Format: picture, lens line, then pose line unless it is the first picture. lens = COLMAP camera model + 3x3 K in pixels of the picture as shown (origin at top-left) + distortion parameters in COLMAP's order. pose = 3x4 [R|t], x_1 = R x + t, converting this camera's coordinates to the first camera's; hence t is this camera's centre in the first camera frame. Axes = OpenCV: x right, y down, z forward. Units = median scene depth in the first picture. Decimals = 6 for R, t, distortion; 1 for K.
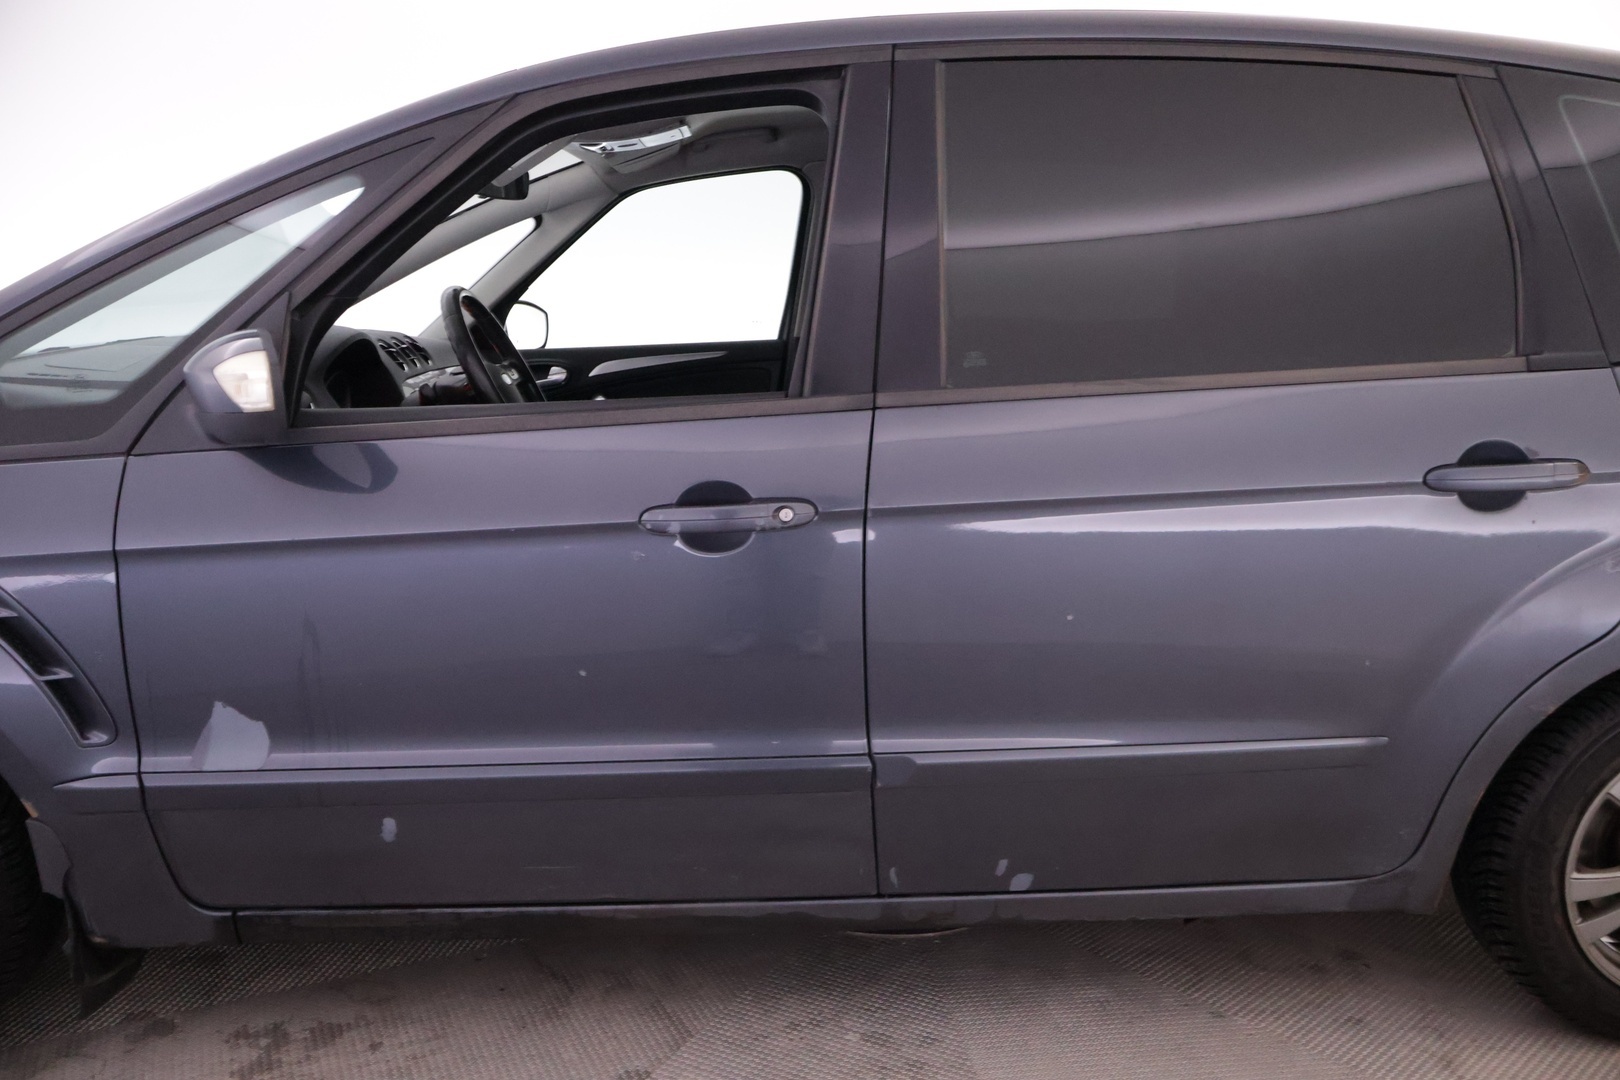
lens RADIAL K [[1319.6, 0, 812.6], [0, 1319.6, 539.5], [0, 0, 1]] dist [-0.010346, 0.003151]
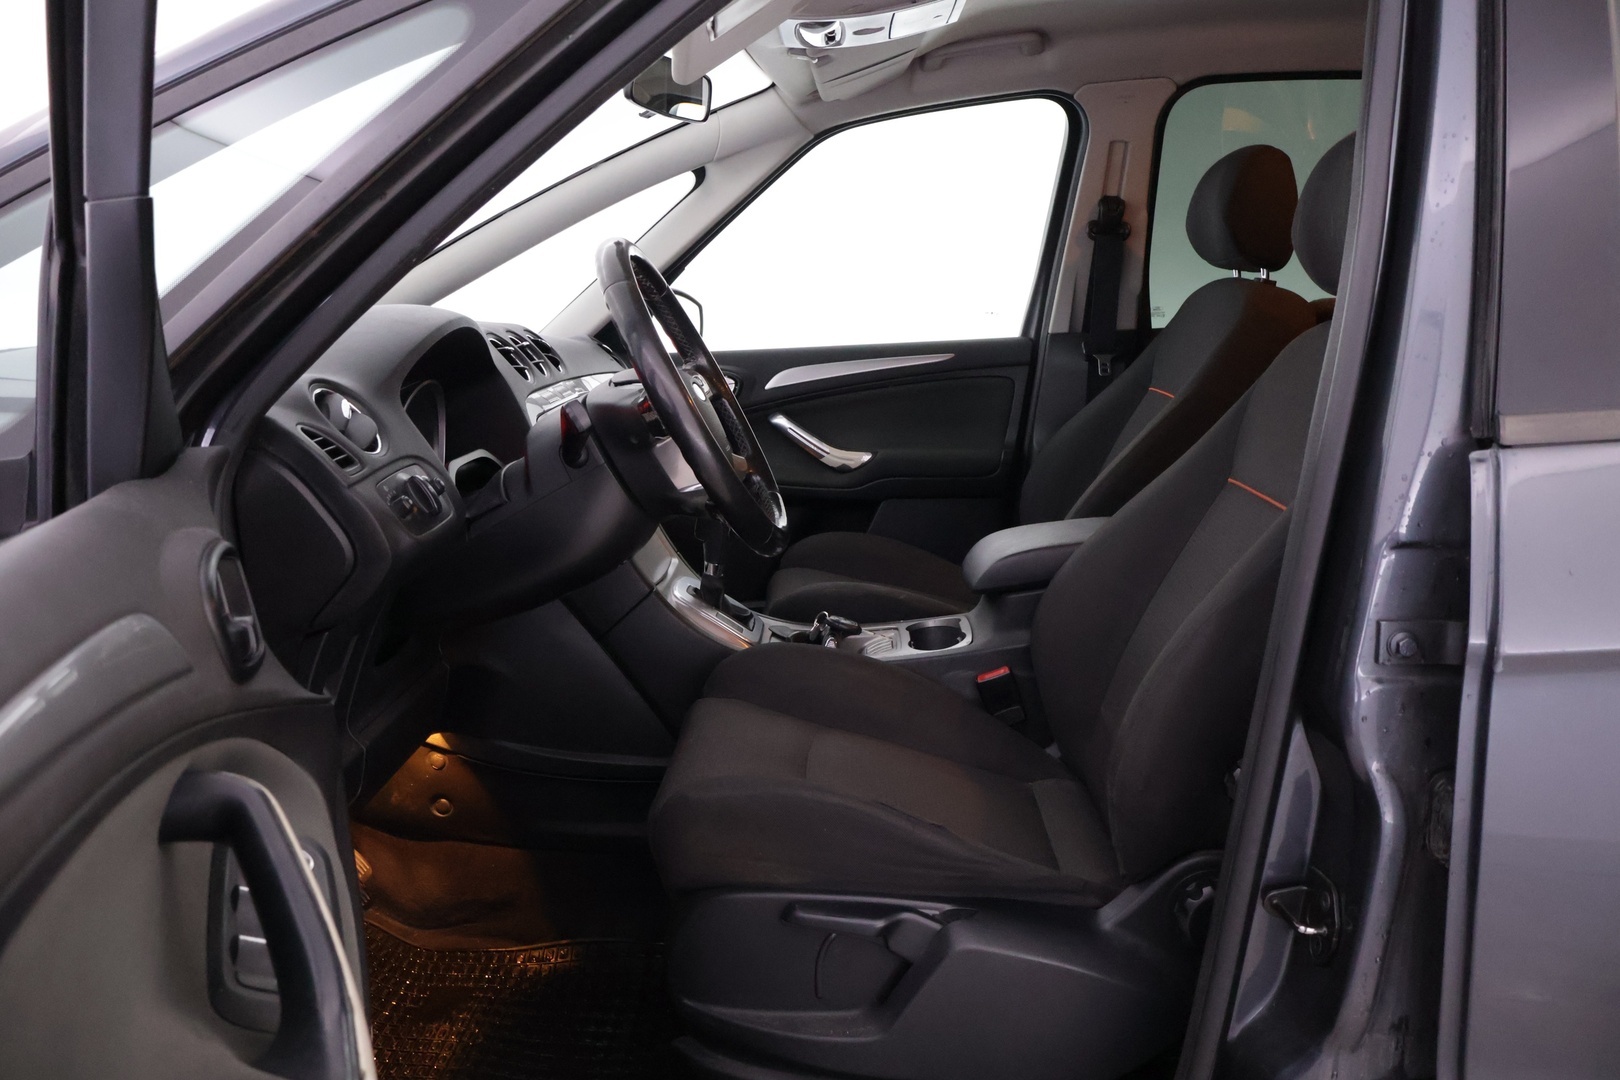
lens RADIAL K [[1319.6, 0, 809.0], [0, 1319.6, 538.0], [0, 0, 1]] dist [-0.010346, 0.003151]
pose [[0.997961, 0.002768, -0.063760, -0.123199], [-0.003561, 0.999918, -0.012328, -0.040583], [0.063720, 0.012530, 0.997889, 0.343171]]
